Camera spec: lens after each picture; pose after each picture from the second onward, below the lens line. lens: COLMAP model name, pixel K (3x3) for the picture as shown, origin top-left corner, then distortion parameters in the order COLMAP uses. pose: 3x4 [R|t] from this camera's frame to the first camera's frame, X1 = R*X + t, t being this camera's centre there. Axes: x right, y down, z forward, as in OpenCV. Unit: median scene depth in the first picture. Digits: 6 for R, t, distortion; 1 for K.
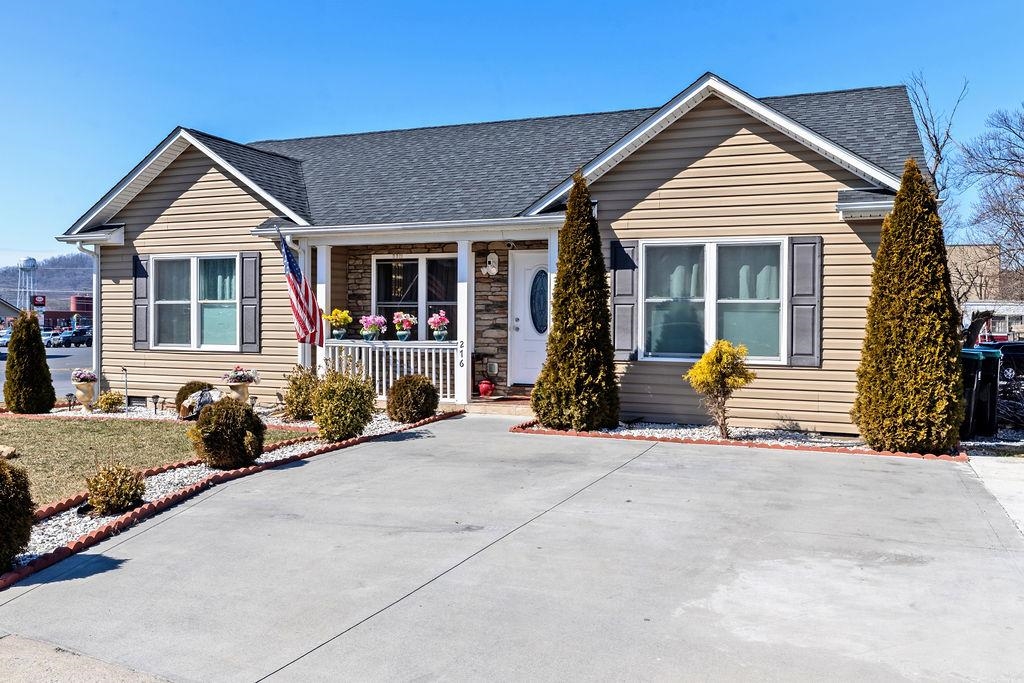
lens RADIAL K [[700.8, 0, 512.0], [0, 700.8, 341.5], [0, 0, 1]] dist [-0.000088, 0.000349]
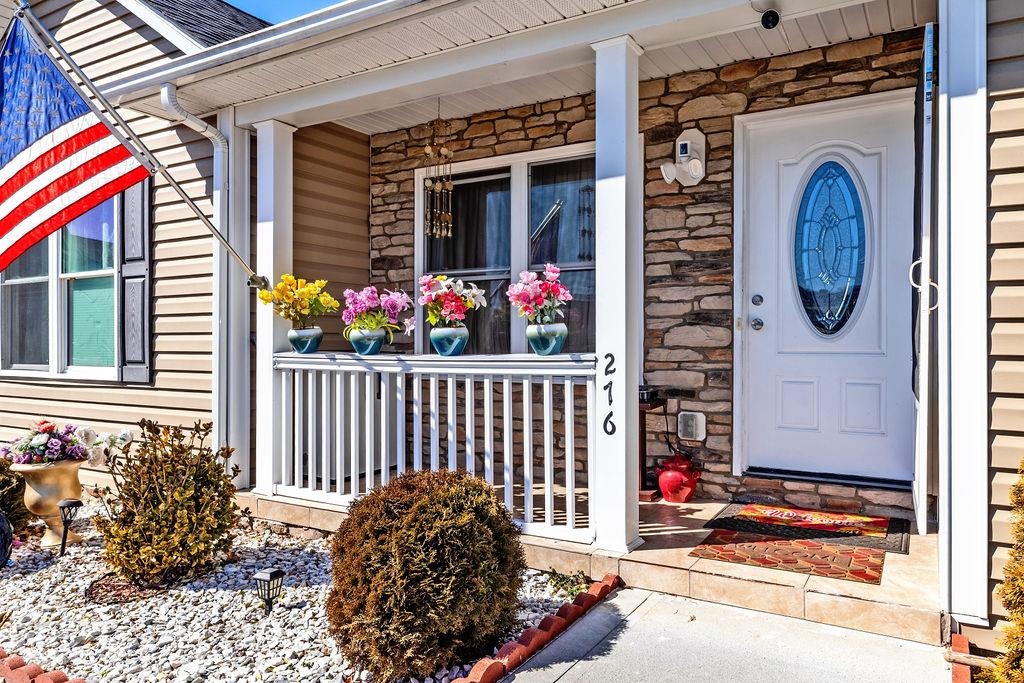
lens RADIAL K [[691.8, 0, 538.5], [0, 691.8, 356.6], [0, 0, 1]] dist [-0.002742, -0.001600]
pose [[0.982794, -0.004252, -0.184654, -0.040712], [0.002690, 0.999958, -0.008710, 0.002953], [0.184683, 0.008064, 0.982765, 0.616419]]
